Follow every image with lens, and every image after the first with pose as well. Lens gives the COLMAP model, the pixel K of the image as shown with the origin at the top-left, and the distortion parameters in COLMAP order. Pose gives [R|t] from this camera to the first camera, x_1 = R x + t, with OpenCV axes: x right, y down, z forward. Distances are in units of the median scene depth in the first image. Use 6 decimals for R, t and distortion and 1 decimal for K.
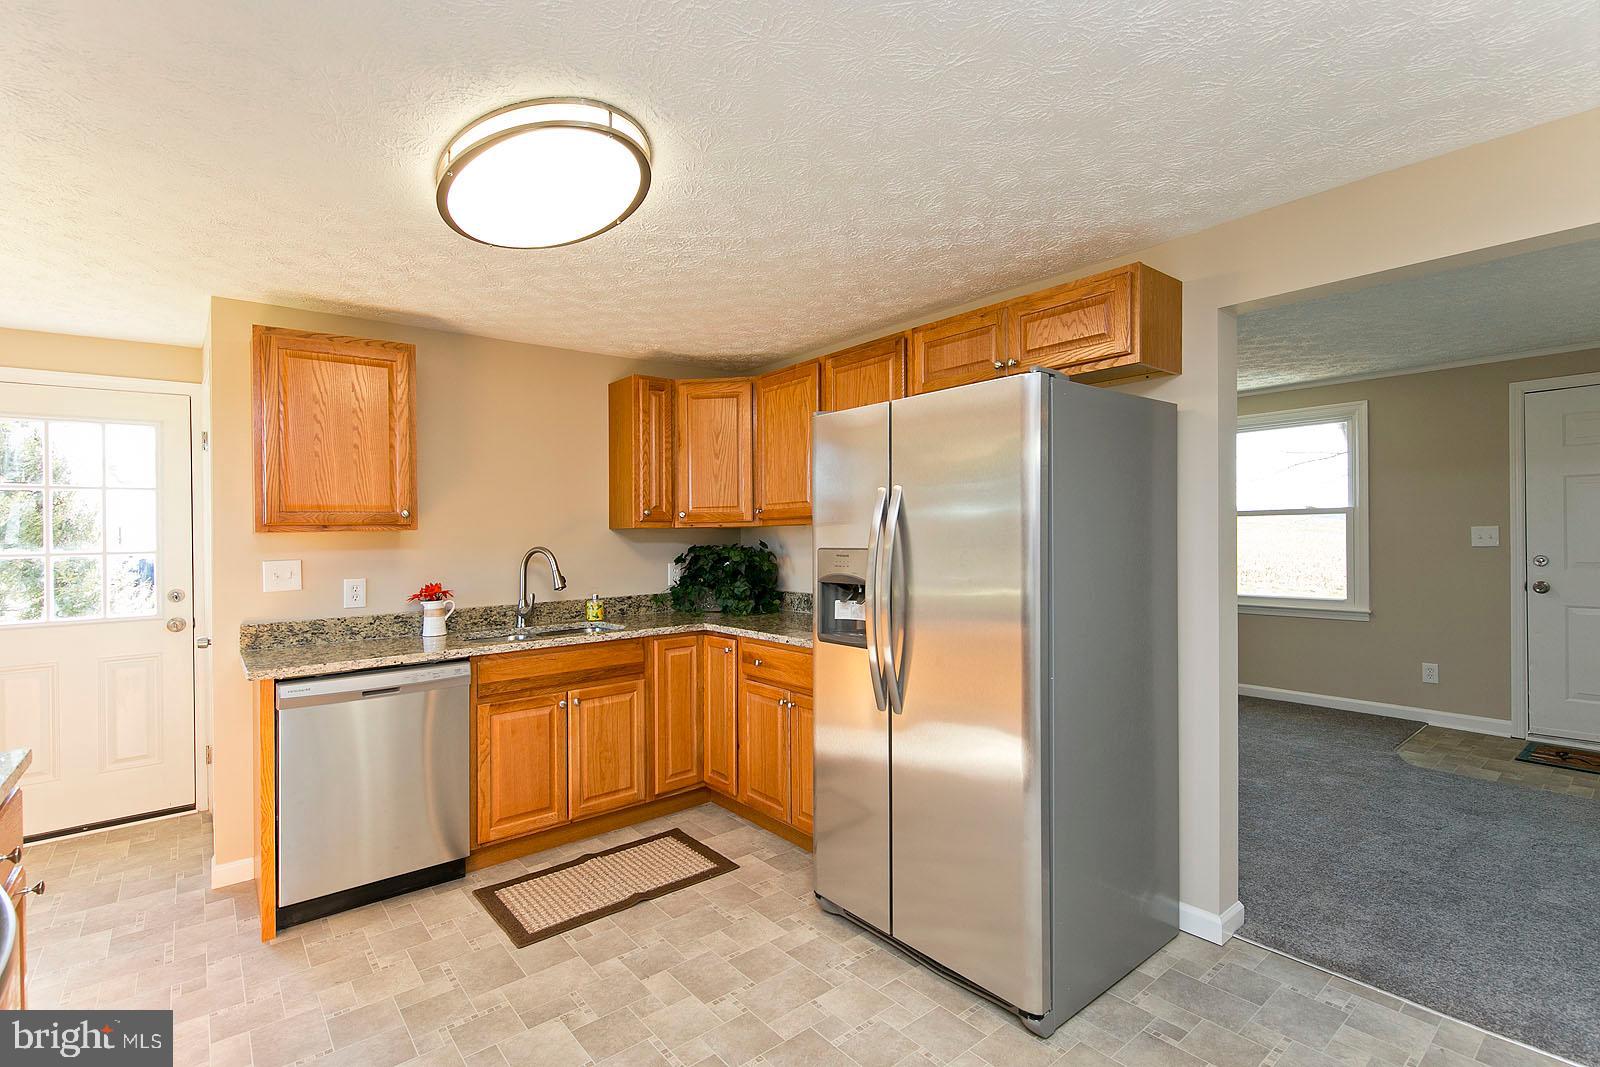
lens RADIAL K [[746.1, 0, 825.9], [0, 746.1, 524.0], [0, 0, 1]] dist [0.017609, -0.002175]
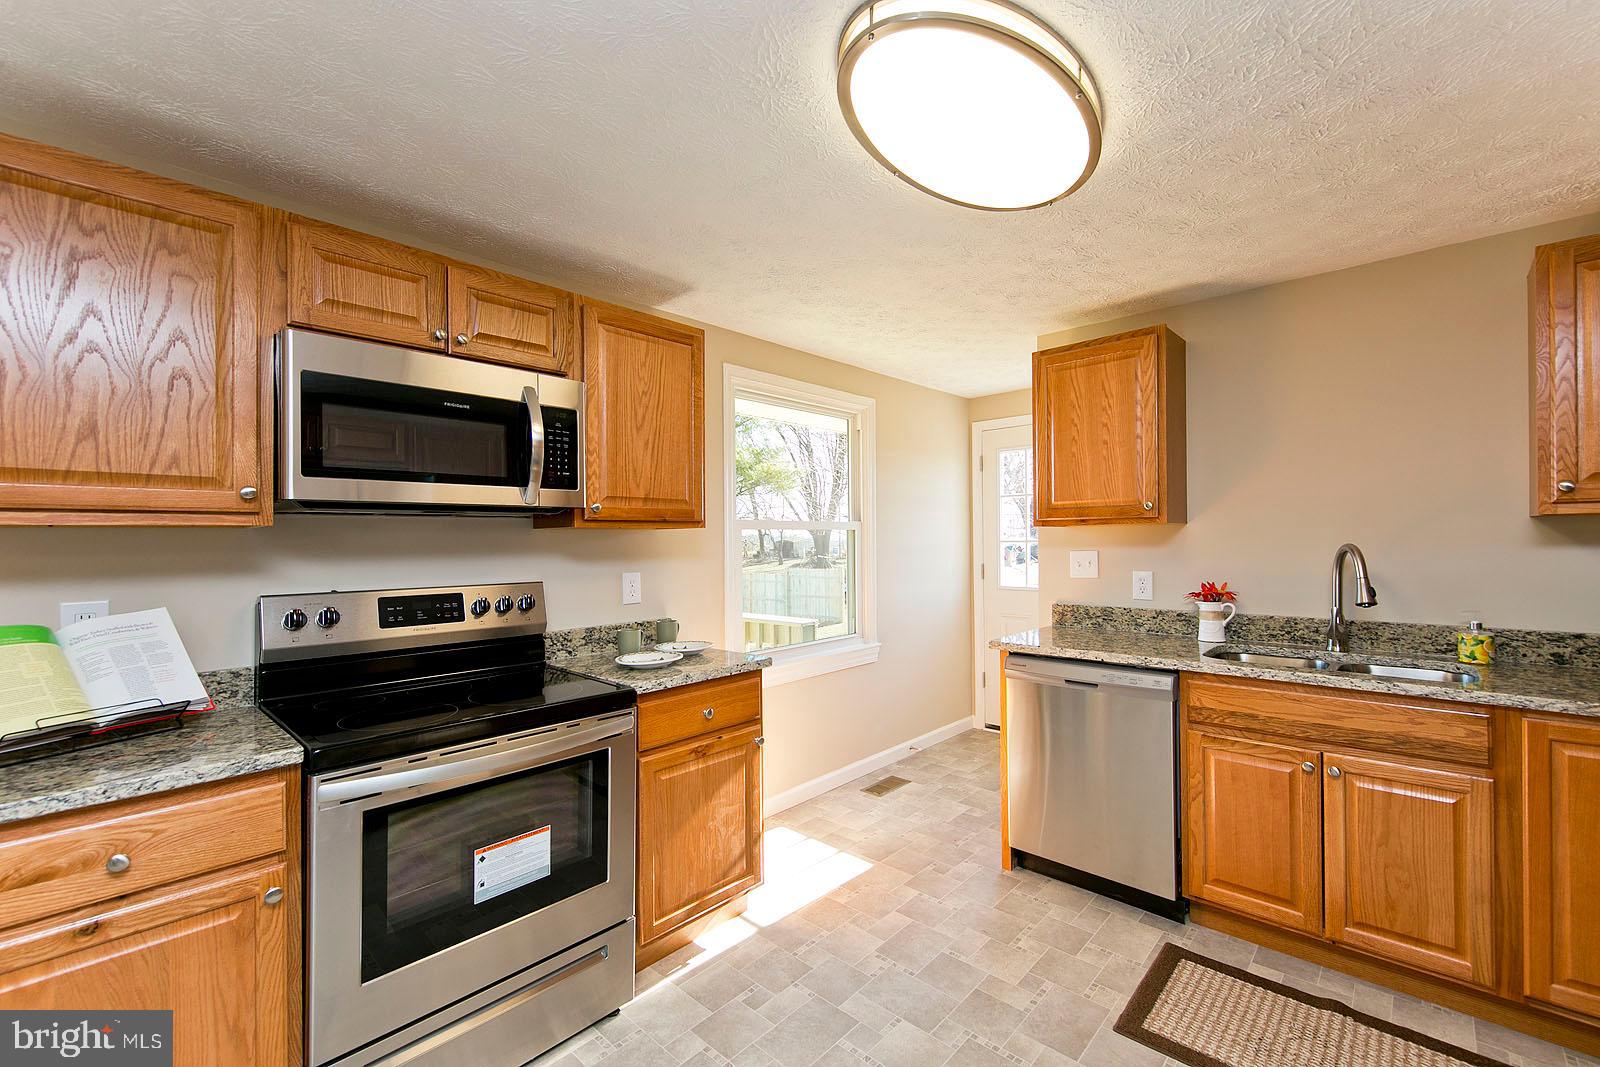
lens RADIAL K [[675.4, 0, 804.1], [0, 675.4, 532.7], [0, 0, 1]] dist [0.014056, -0.004803]
pose [[0.131094, 0.008269, -0.991335, 0.220177], [0.023037, 0.999670, 0.011385, 0.000223], [0.991102, -0.024330, 0.130861, 0.443753]]
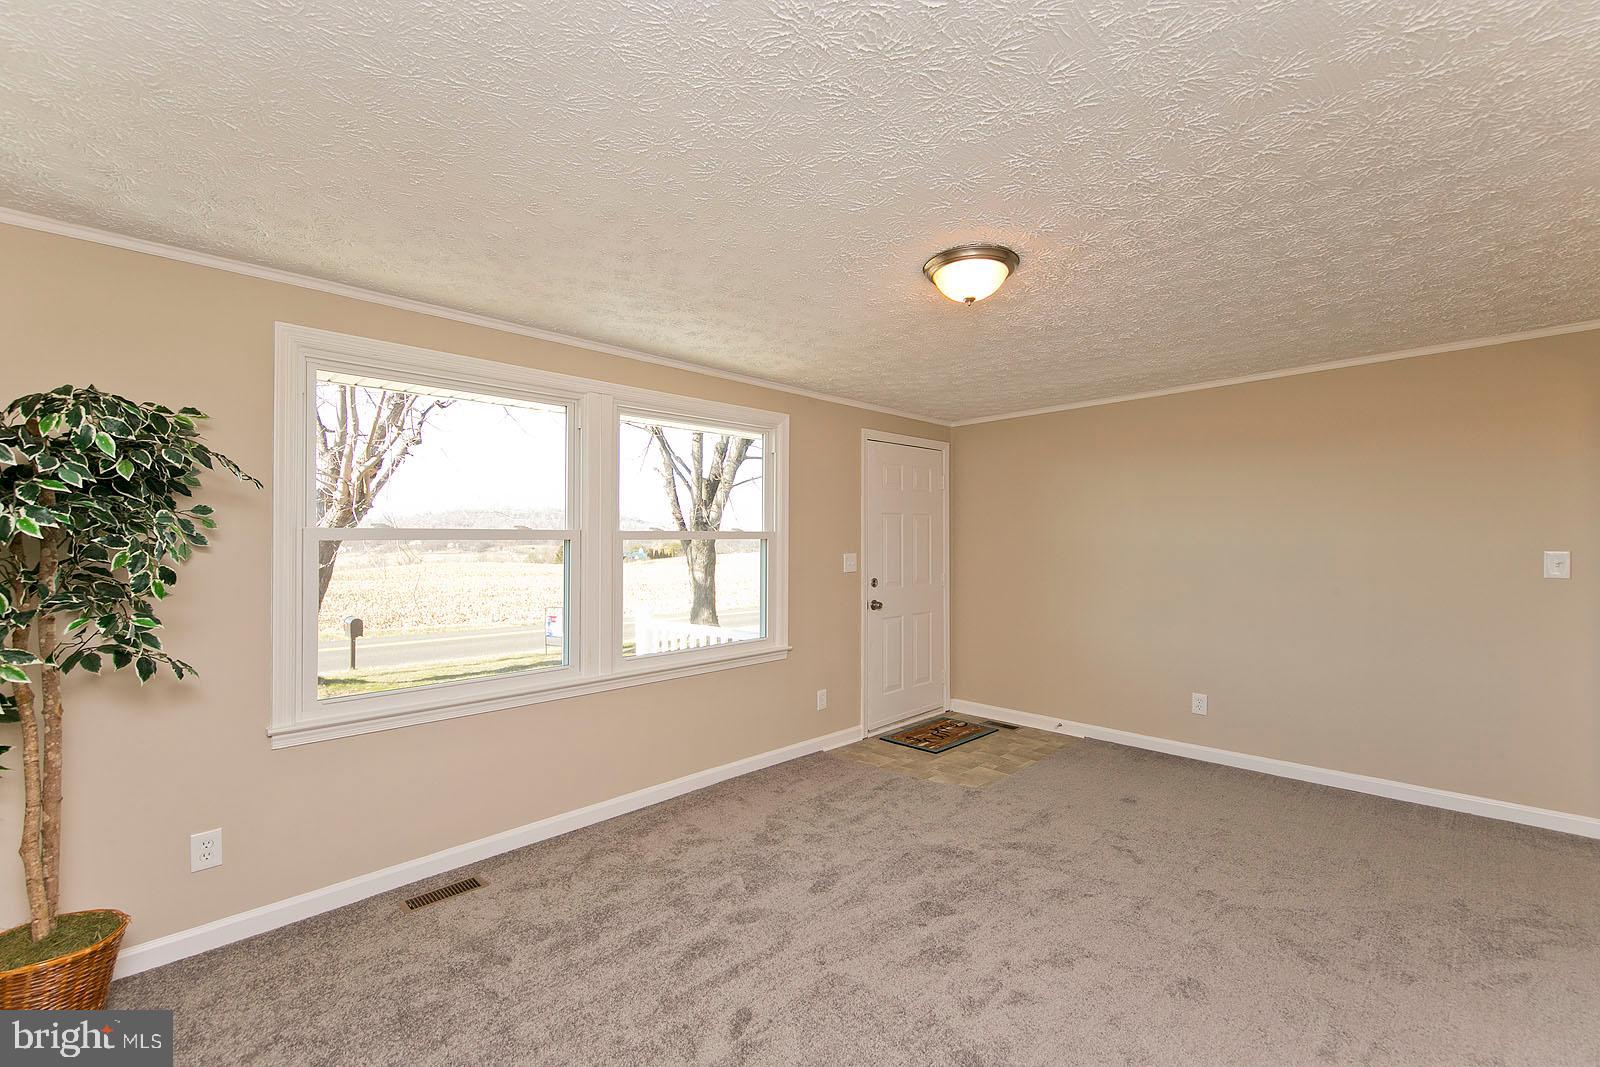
lens RADIAL K [[675.4, 0, 806.0], [0, 675.4, 534.9], [0, 0, 1]] dist [0.014056, -0.004803]
pose [[-0.080376, 0.025627, 0.996435, -0.149245], [-0.002090, 0.999663, -0.025879, 0.002795], [-0.996762, -0.004163, -0.080295, 1.706310]]
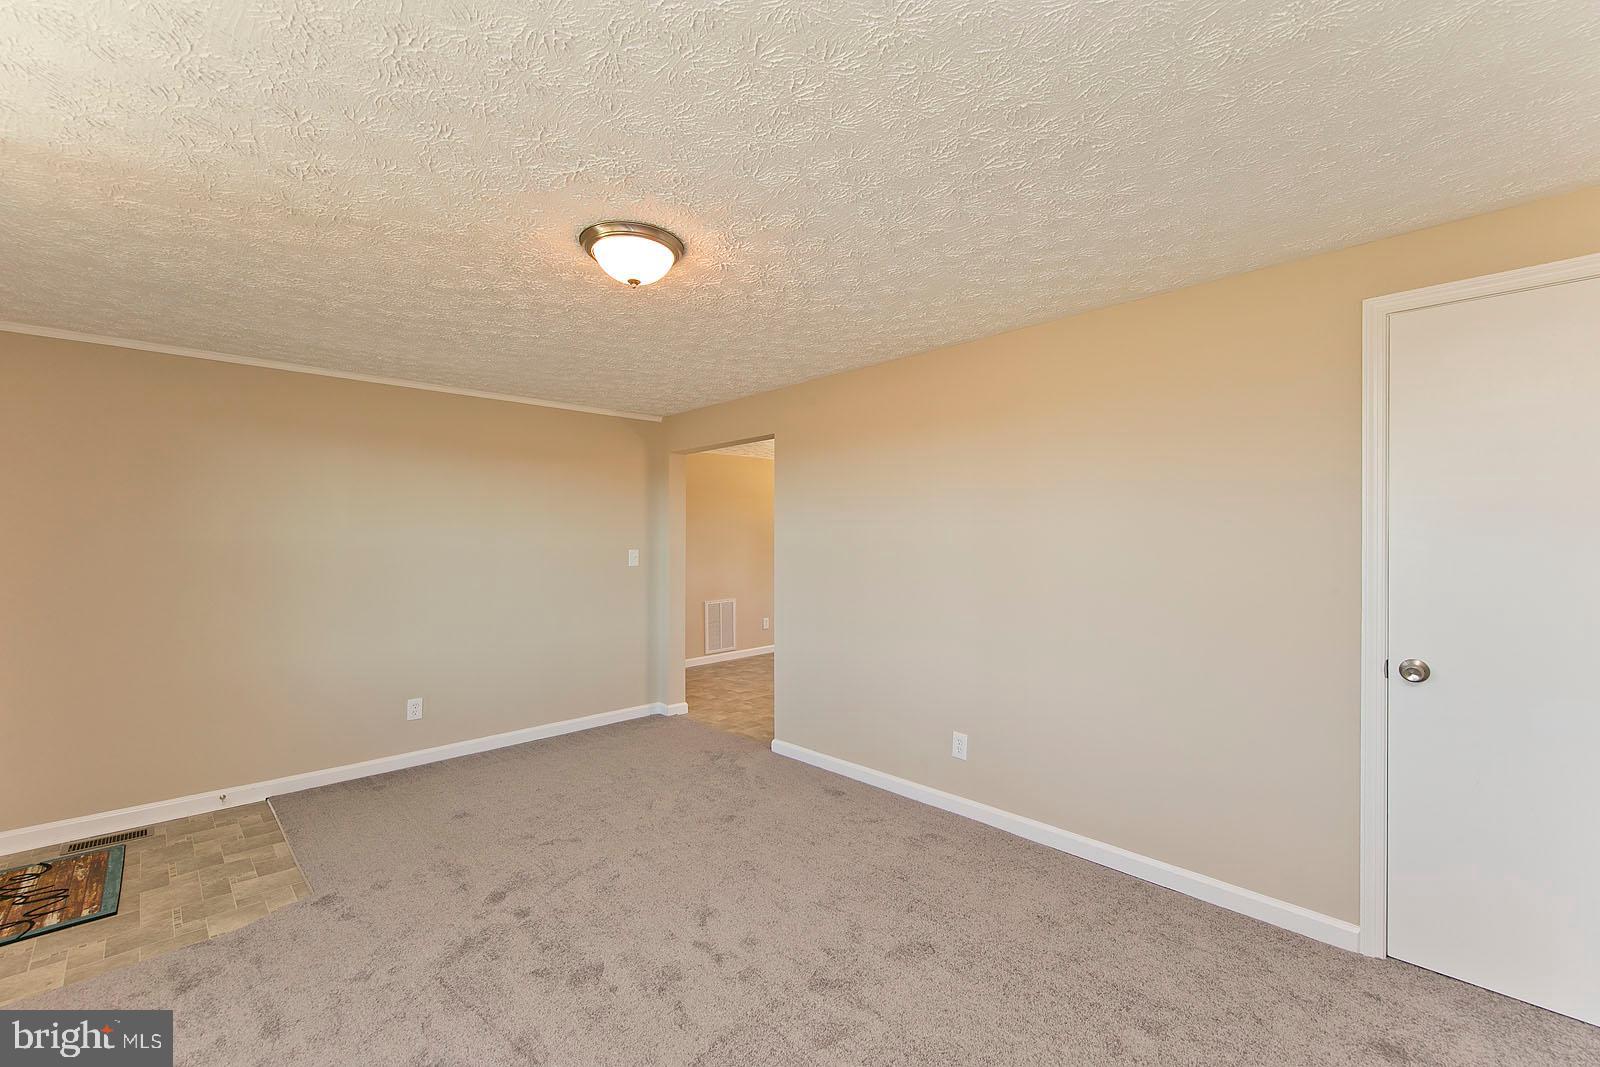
lens RADIAL K [[675.4, 0, 802.0], [0, 675.4, 531.6], [0, 0, 1]] dist [0.014056, -0.004803]
pose [[-0.997821, 0.020176, -0.062812, 0.463263], [0.021441, 0.999579, -0.019533, 0.002174], [0.062392, -0.020837, -0.997834, 2.176381]]
